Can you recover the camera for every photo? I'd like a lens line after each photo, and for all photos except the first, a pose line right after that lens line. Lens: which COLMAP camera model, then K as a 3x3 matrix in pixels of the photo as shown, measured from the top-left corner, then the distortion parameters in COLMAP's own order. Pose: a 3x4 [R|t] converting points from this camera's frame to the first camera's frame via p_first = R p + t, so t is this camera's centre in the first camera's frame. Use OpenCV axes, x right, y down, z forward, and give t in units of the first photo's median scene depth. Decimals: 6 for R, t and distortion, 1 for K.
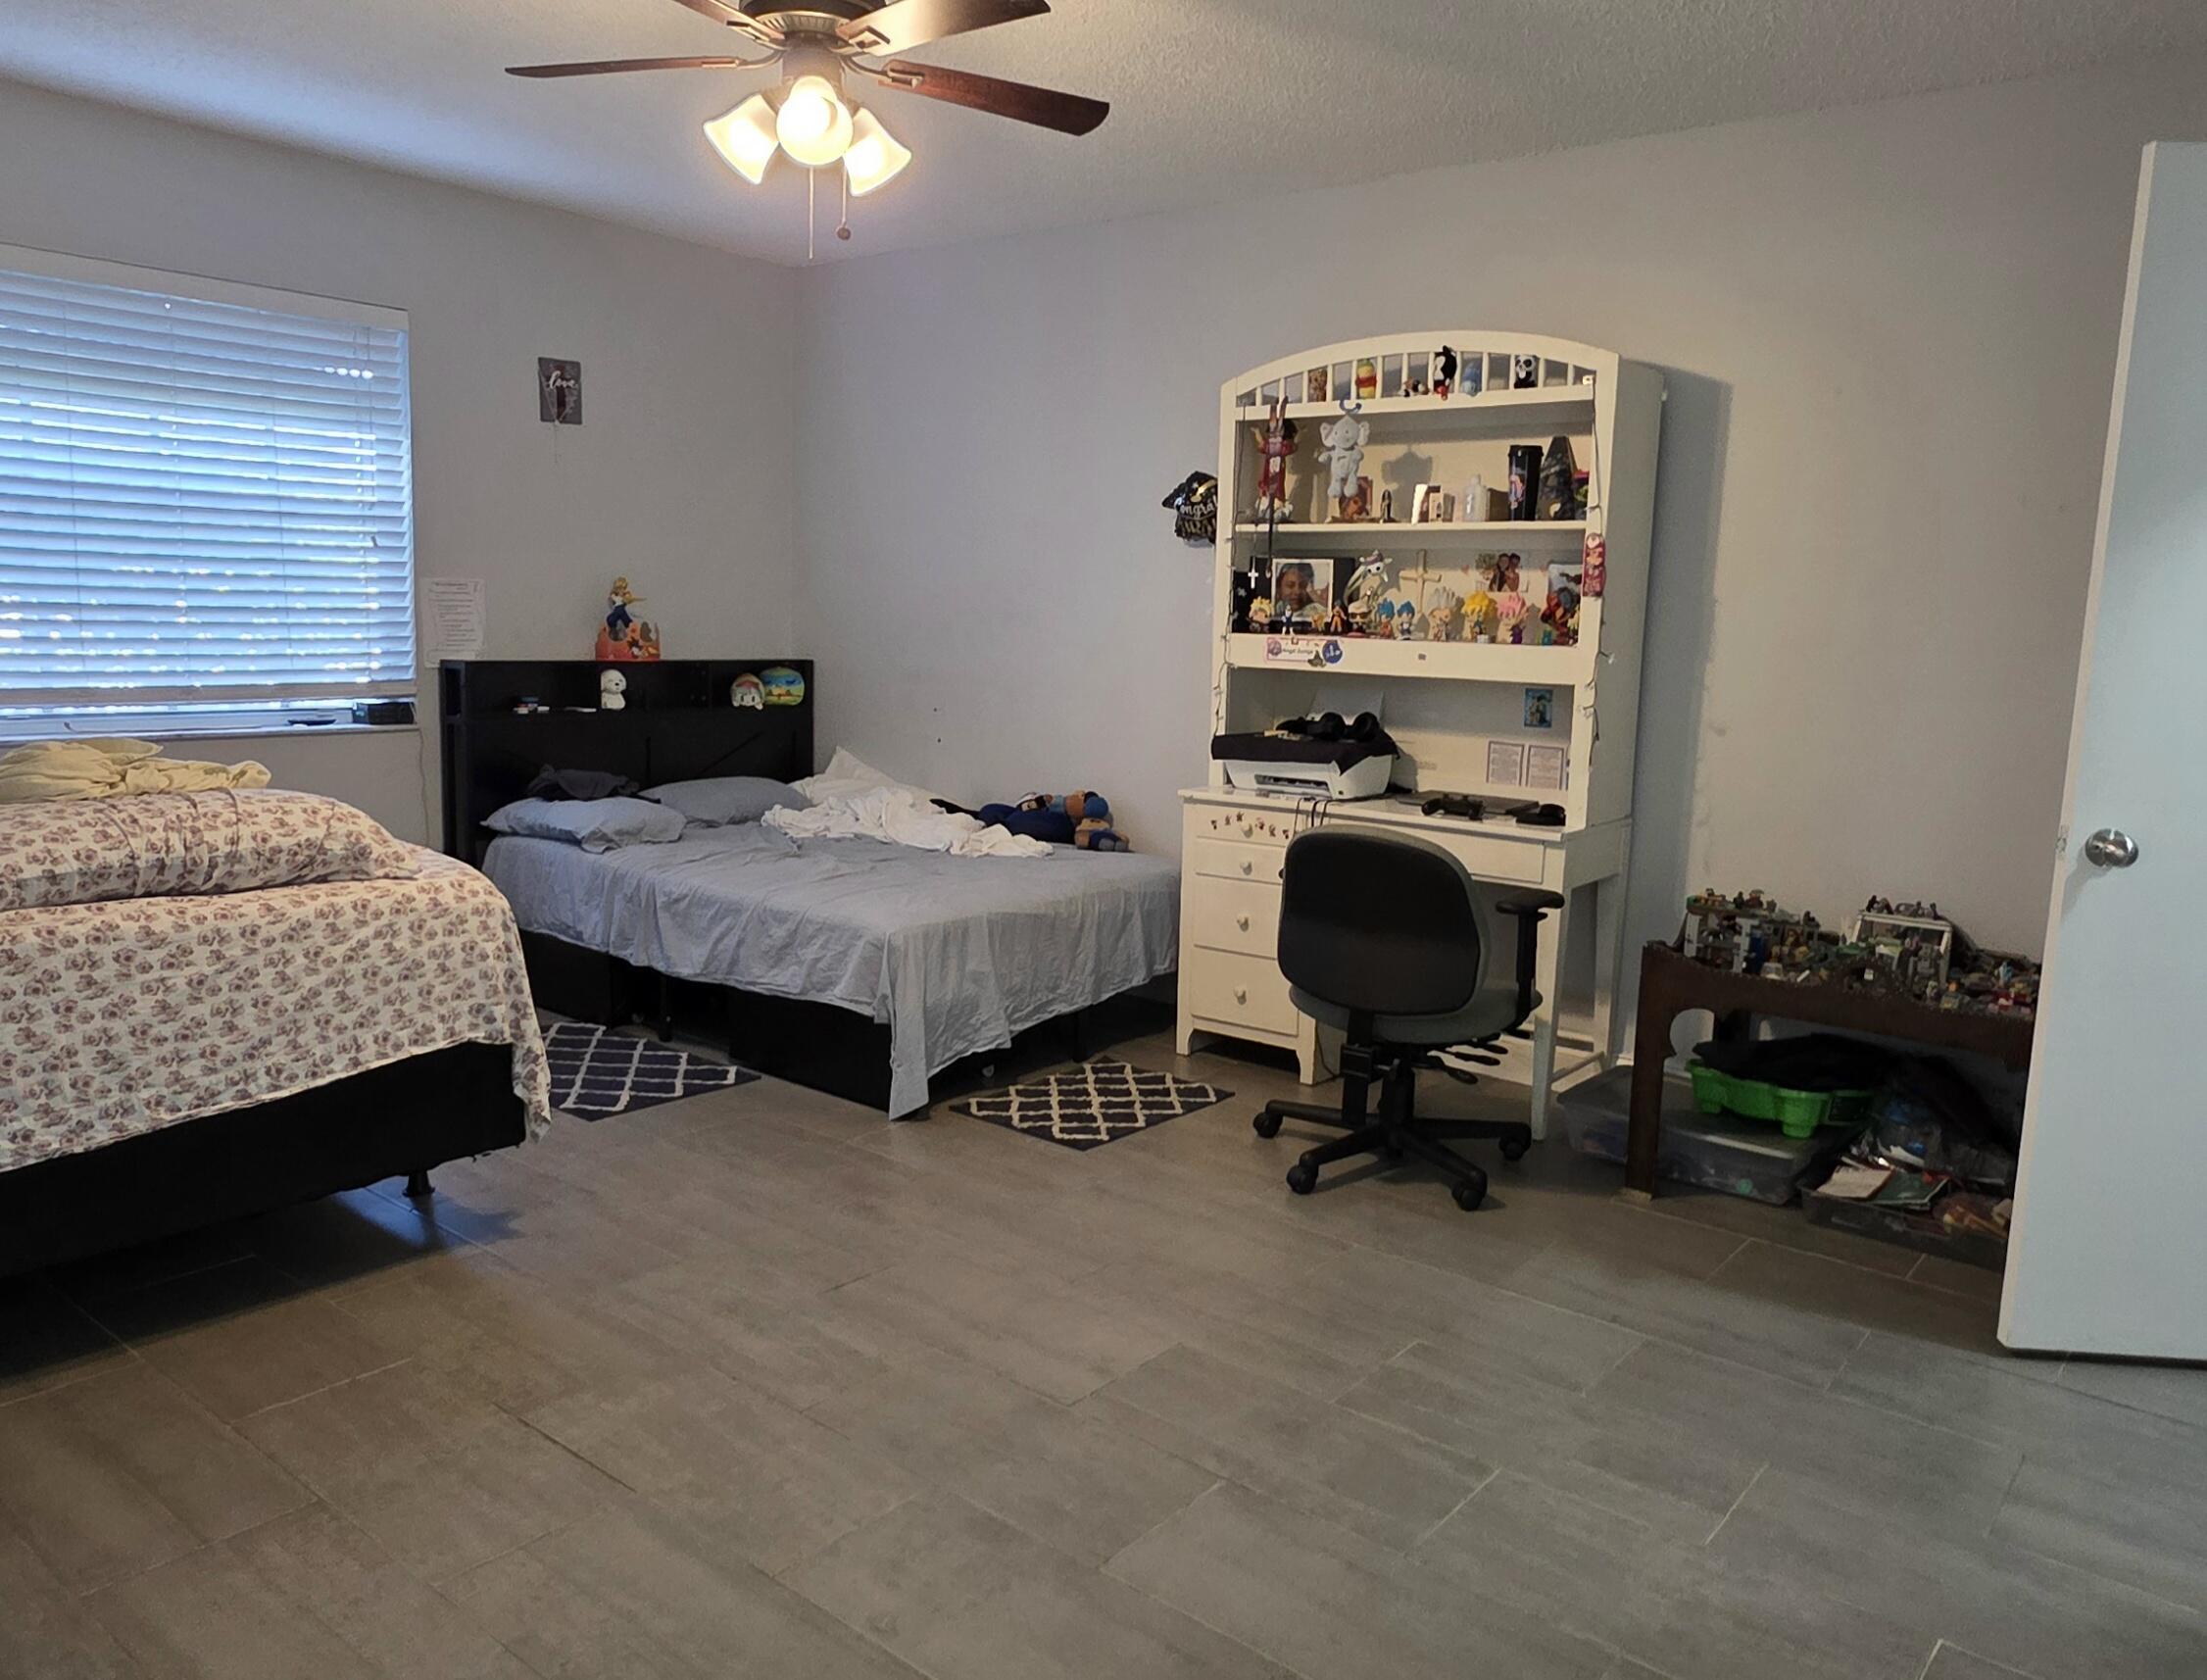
lens RADIAL K [[1601.2, 0, 1103.3], [0, 1601.2, 841.6], [0, 0, 1]] dist [0.006792, 0.000831]
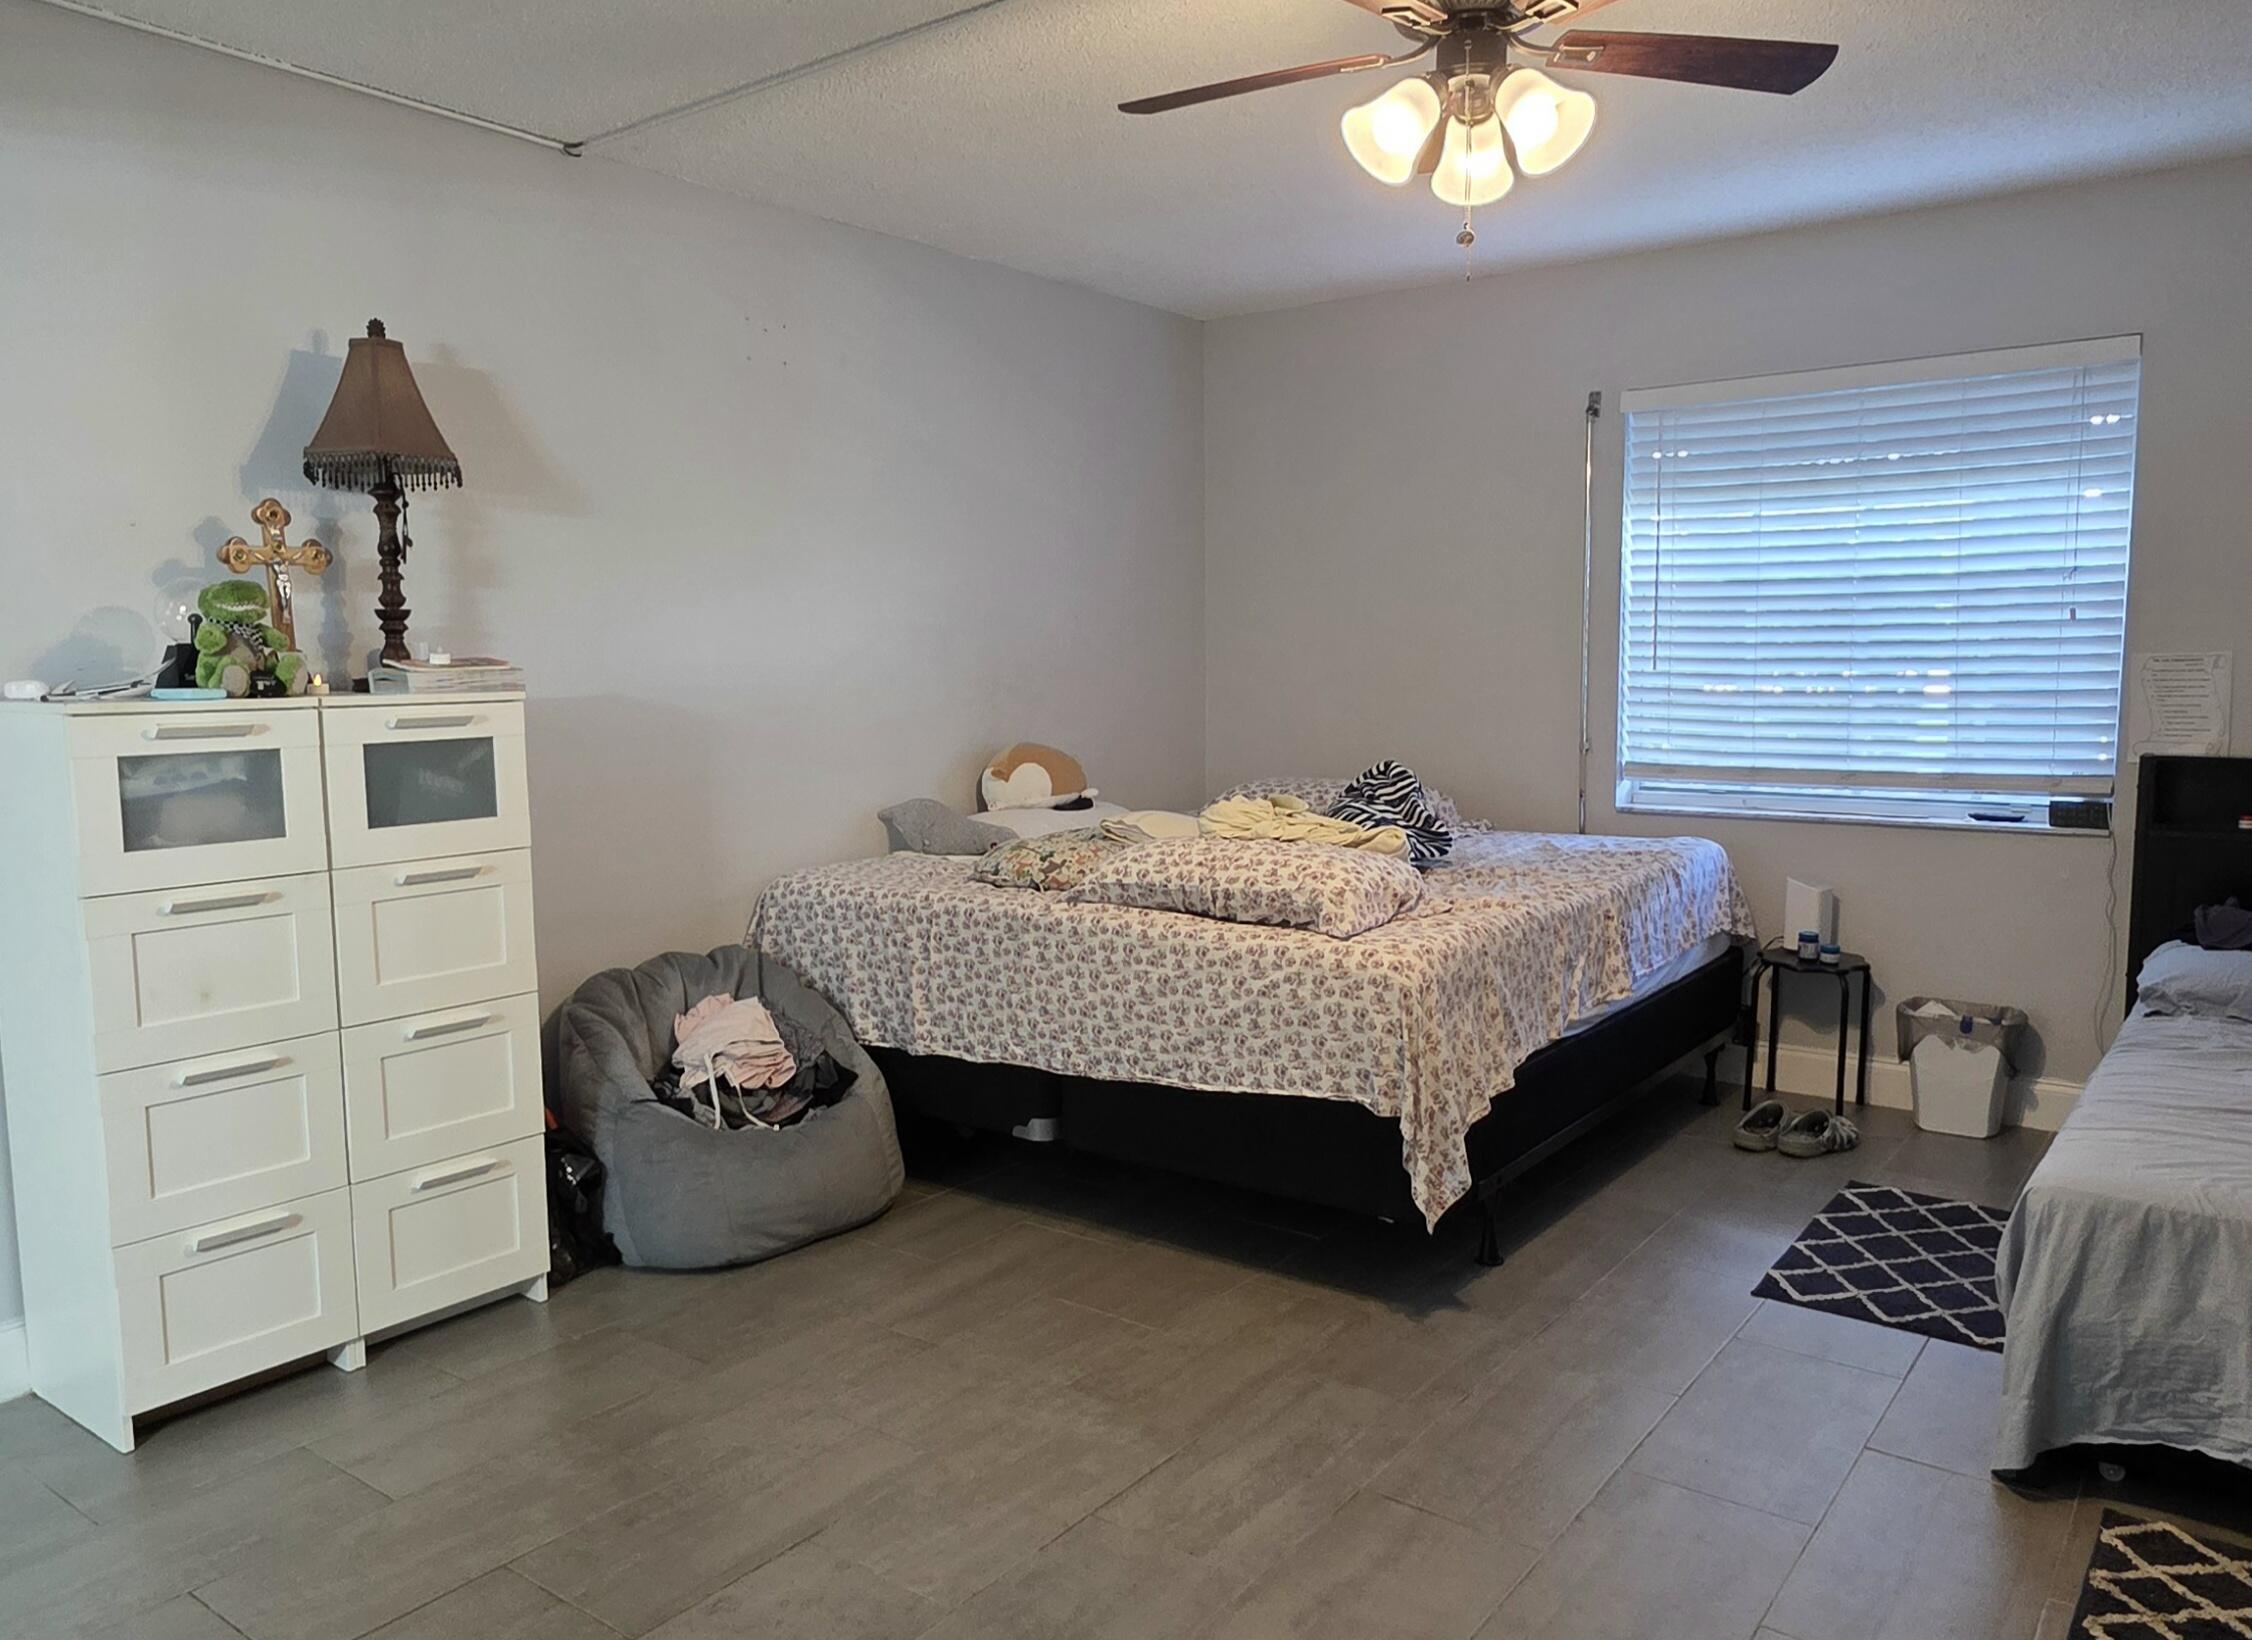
lens RADIAL K [[1593.8, 0, 1126.5], [0, 1593.8, 827.4], [0, 0, 1]] dist [0.008872, 0.003720]
pose [[0.046689, 0.073641, -0.996191, 0.664856], [-0.135933, 0.988470, 0.066699, -0.109422], [0.989617, 0.132301, 0.056161, 0.815014]]
